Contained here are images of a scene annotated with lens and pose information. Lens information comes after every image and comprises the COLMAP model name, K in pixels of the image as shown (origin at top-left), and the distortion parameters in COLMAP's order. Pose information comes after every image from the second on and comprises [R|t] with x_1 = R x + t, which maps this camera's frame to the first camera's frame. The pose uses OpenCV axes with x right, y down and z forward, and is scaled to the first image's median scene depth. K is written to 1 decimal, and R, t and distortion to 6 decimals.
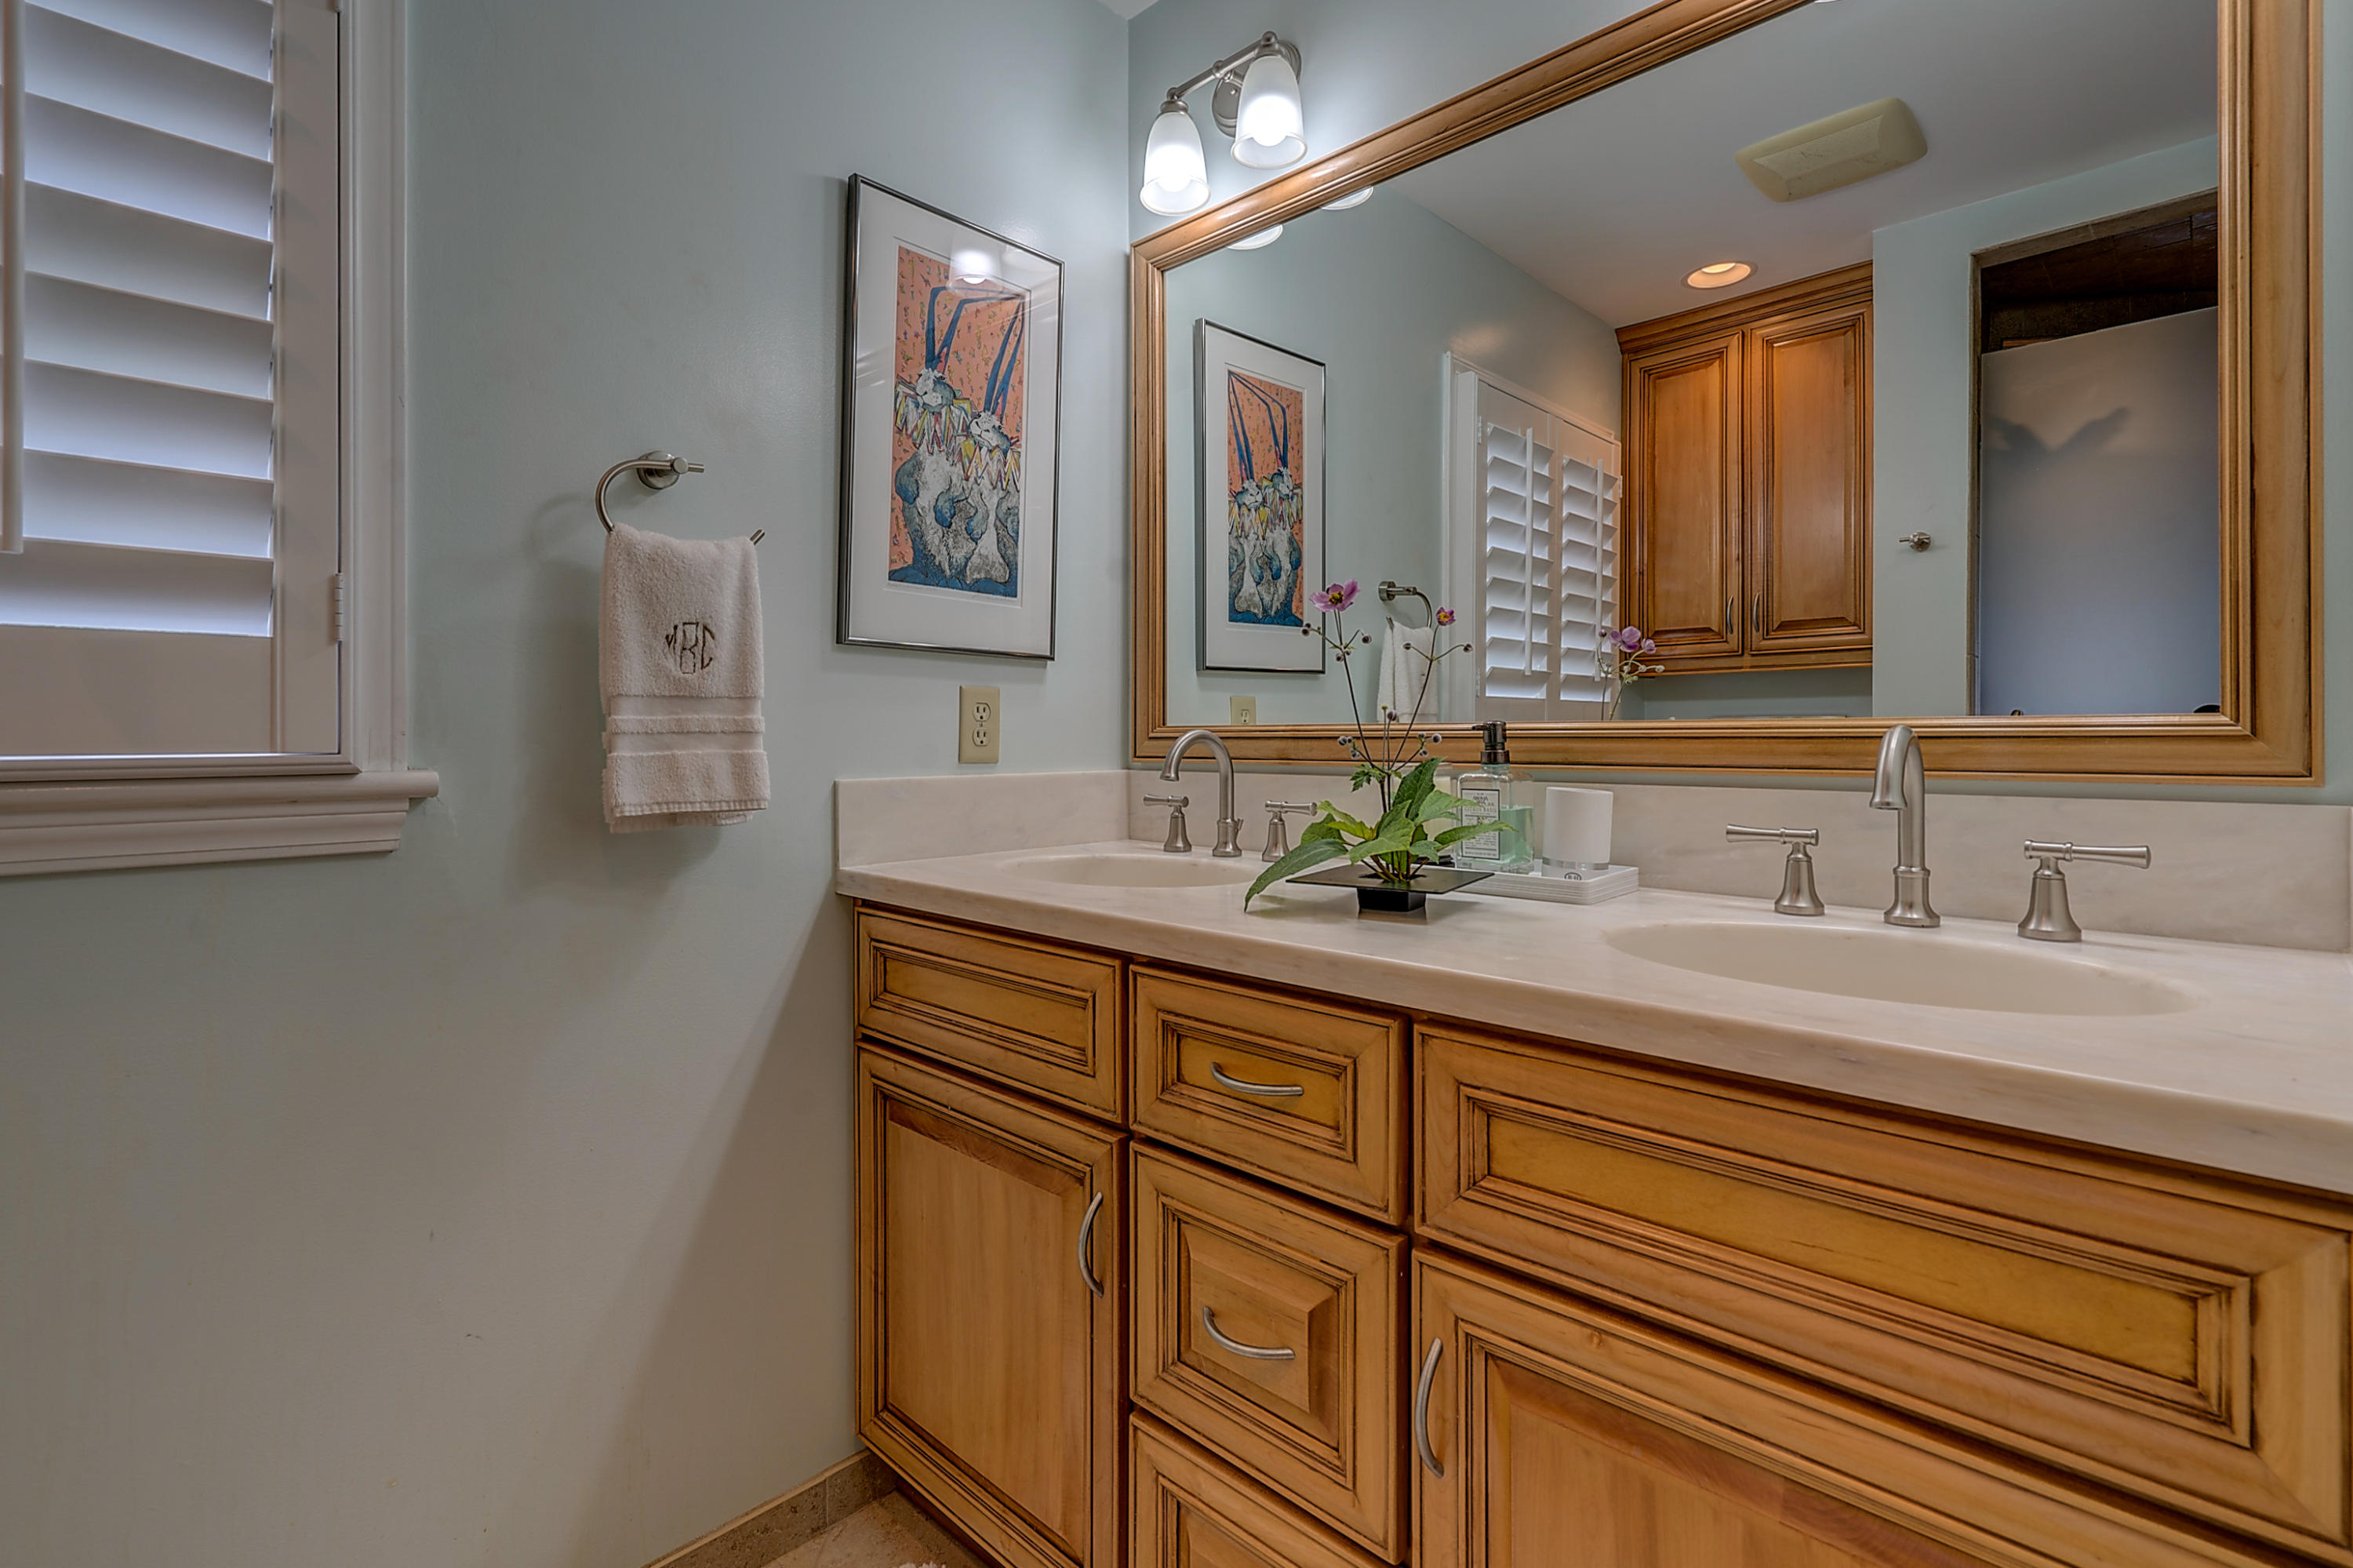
lens RADIAL K [[1085.5, 0, 1168.4], [0, 1085.5, 733.8], [0, 0, 1]] dist [-0.006996, 0.002034]
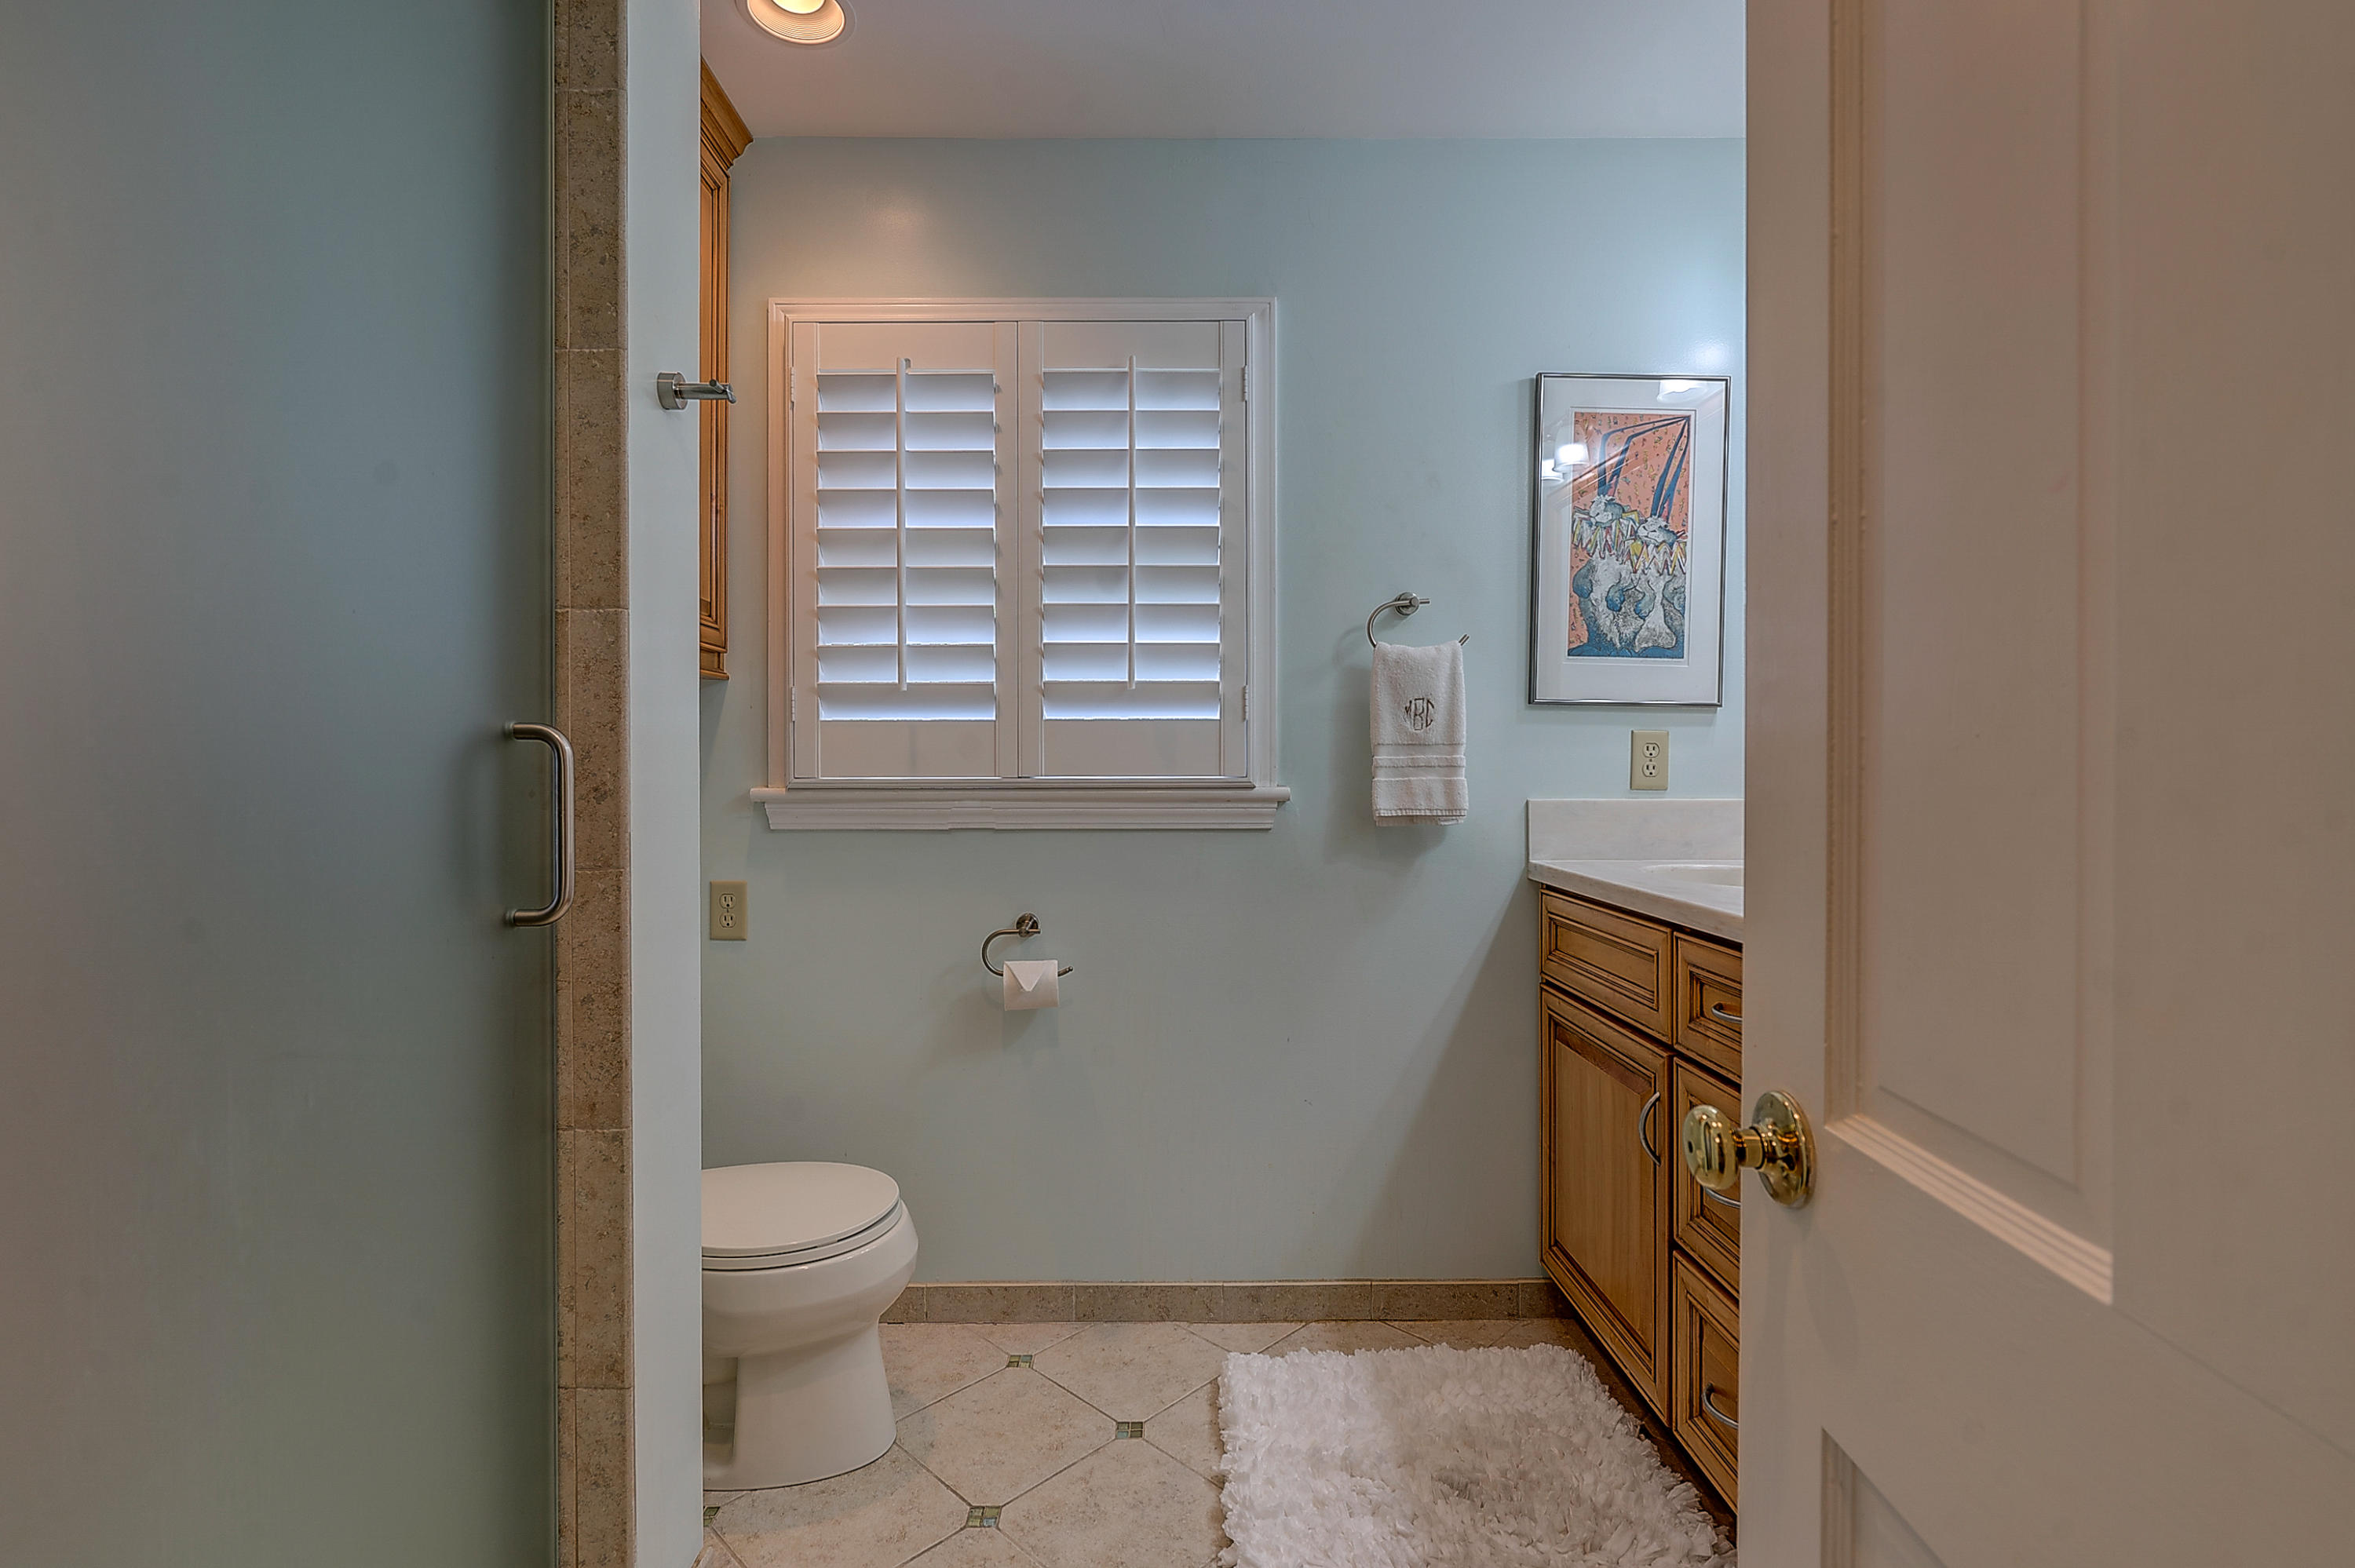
lens RADIAL K [[1086.2, 0, 1176.7], [0, 1086.2, 775.7], [0, 0, 1]] dist [-0.006996, 0.002034]
pose [[0.713081, 0.008913, -0.701025, 0.380230], [-0.000998, 0.999931, 0.011698, -0.005192], [0.701081, -0.007642, 0.713041, -0.357814]]
